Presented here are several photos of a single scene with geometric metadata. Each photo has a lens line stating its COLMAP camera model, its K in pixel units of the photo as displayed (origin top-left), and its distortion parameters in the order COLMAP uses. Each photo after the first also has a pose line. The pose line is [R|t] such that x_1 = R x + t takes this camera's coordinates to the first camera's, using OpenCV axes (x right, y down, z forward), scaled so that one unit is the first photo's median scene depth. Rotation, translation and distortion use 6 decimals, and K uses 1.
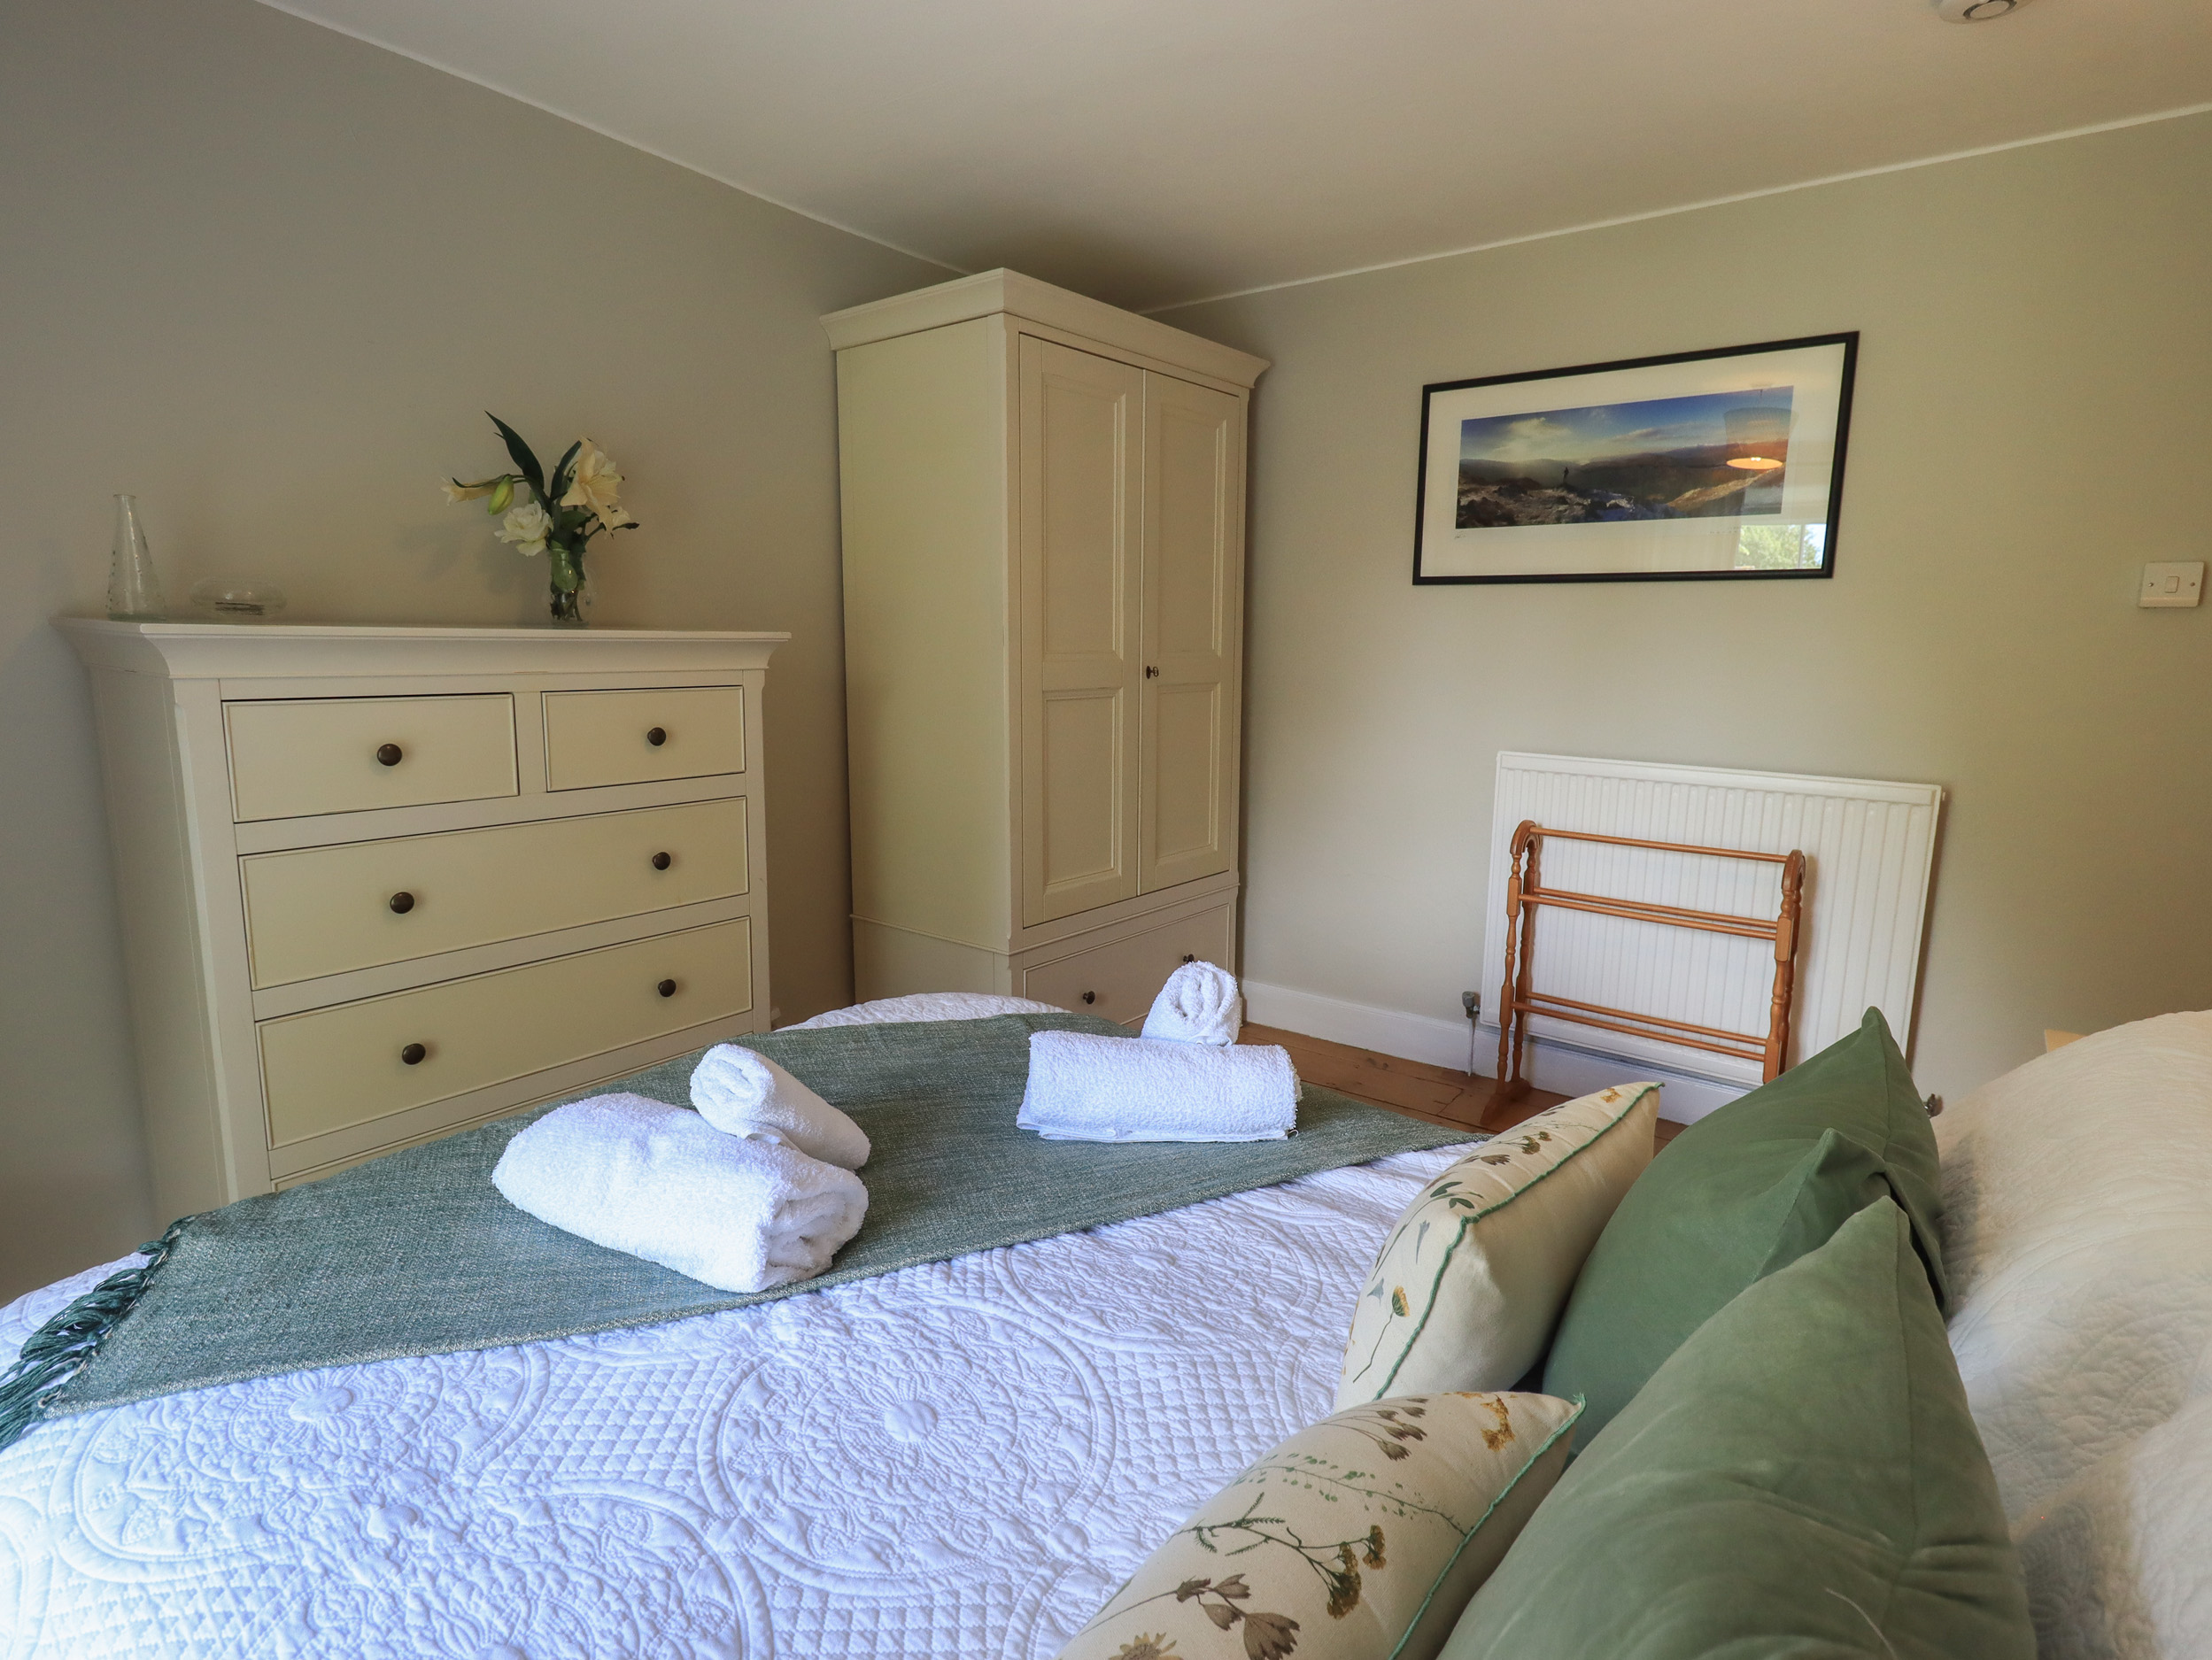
lens RADIAL K [[1167.2, 0, 1116.2], [0, 1167.2, 810.4], [0, 0, 1]] dist [0.001206, -0.001317]
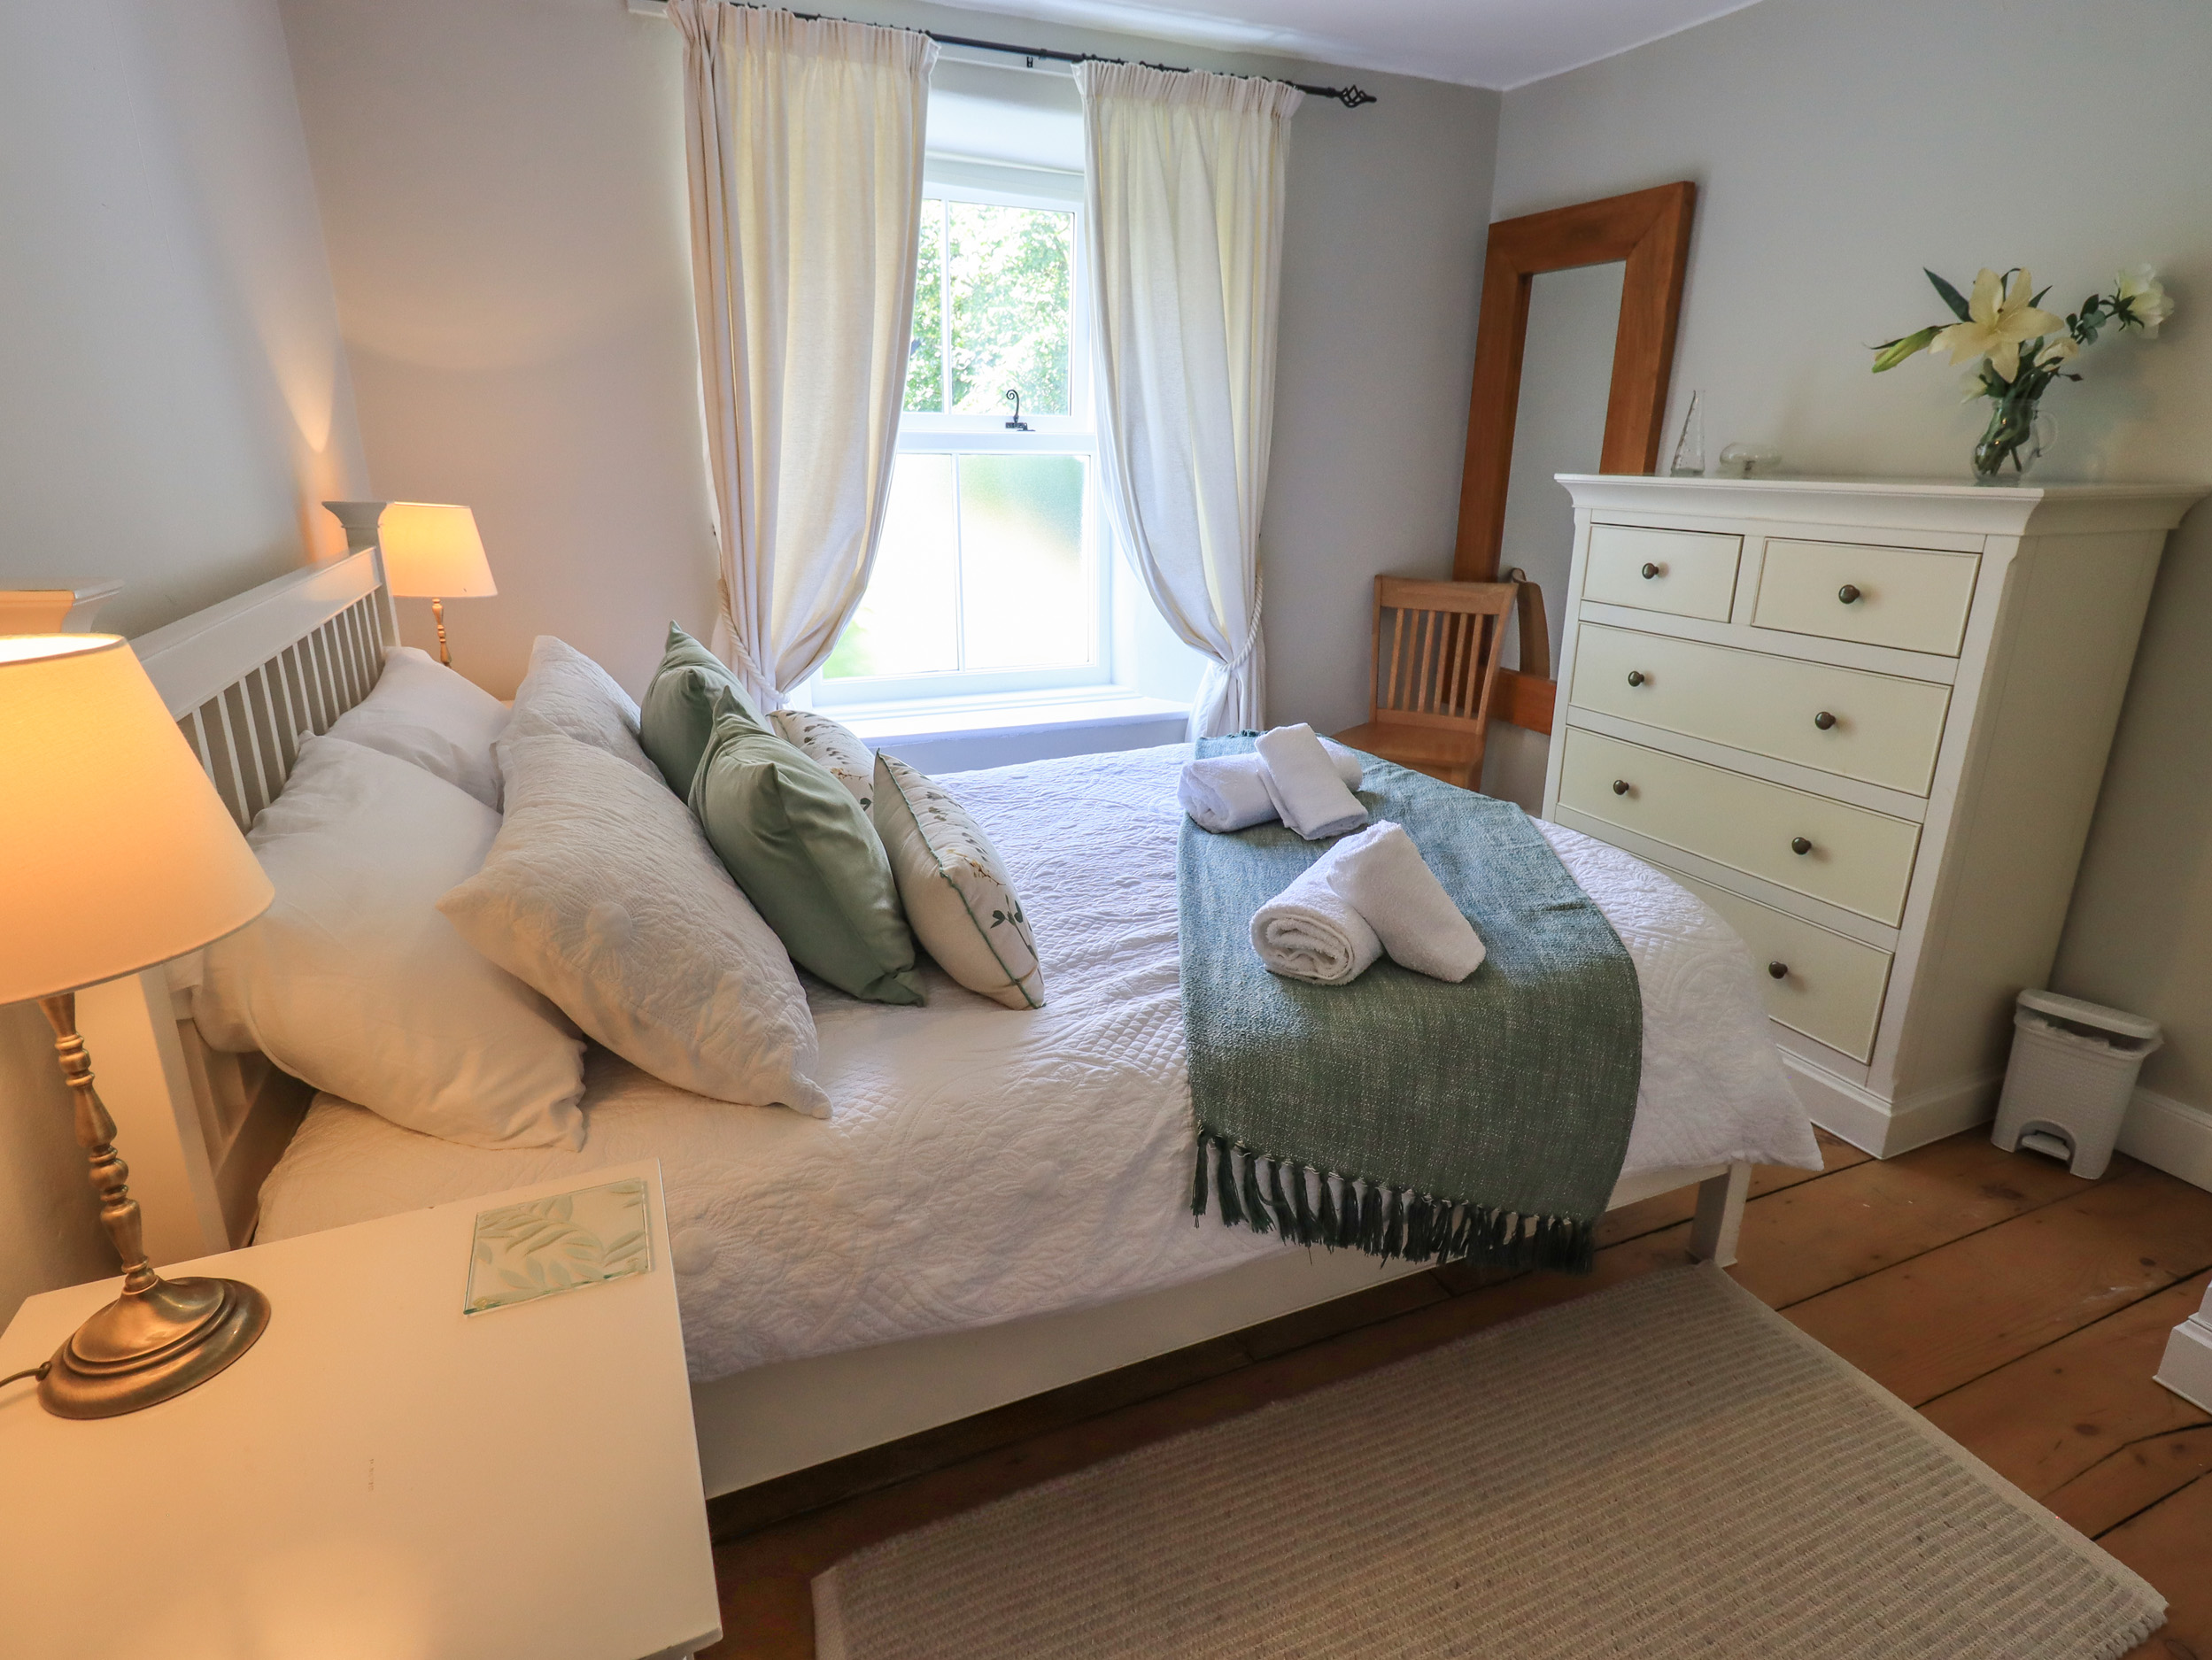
lens RADIAL K [[1167.2, 0, 1116.2], [0, 1167.2, 810.4], [0, 0, 1]] dist [0.001206, -0.001317]
pose [[-0.486391, 0.230574, -0.842769, 0.891590], [-0.156199, 0.926068, 0.343512, -0.156044], [0.859666, 0.298720, -0.414415, 1.072998]]
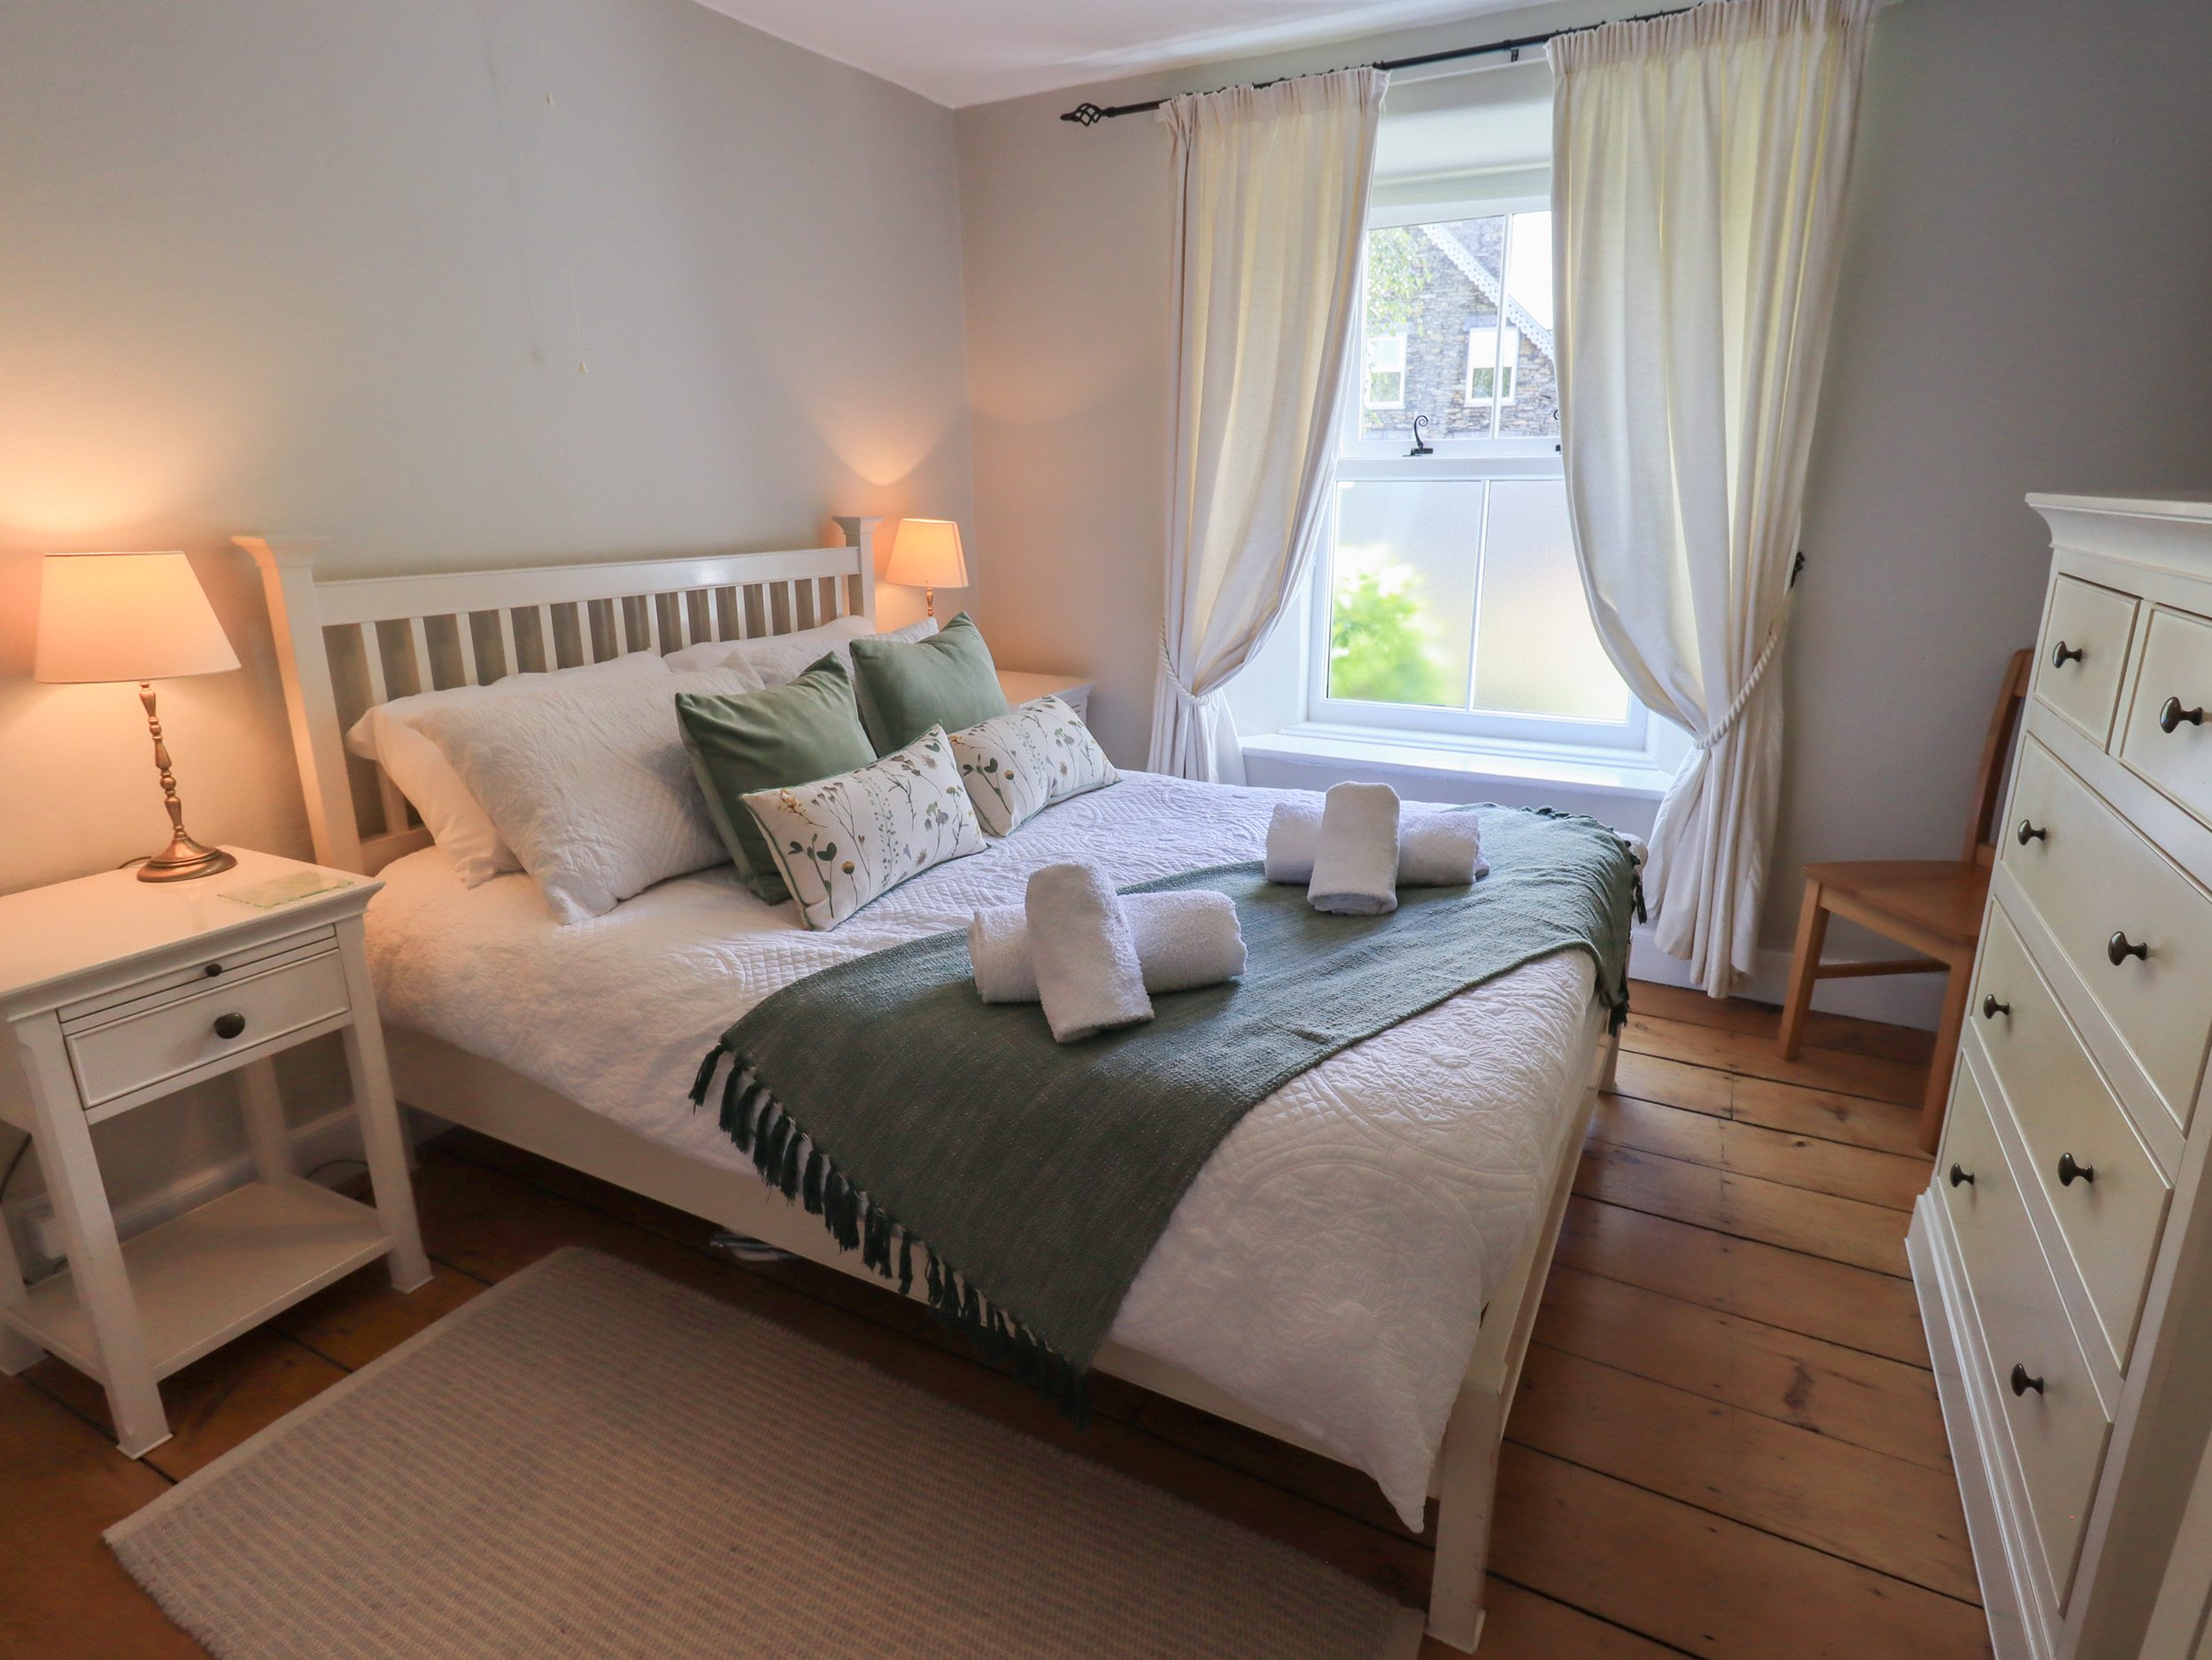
lens RADIAL K [[1183.0, 0, 1098.3], [0, 1183.0, 804.1], [0, 0, 1]] dist [-0.015270, -0.000953]
pose [[-0.988840, 0.024617, -0.146933, 0.148813], [-0.036681, 0.915663, 0.400270, -0.242845], [0.144394, 0.401192, -0.904541, 1.626730]]
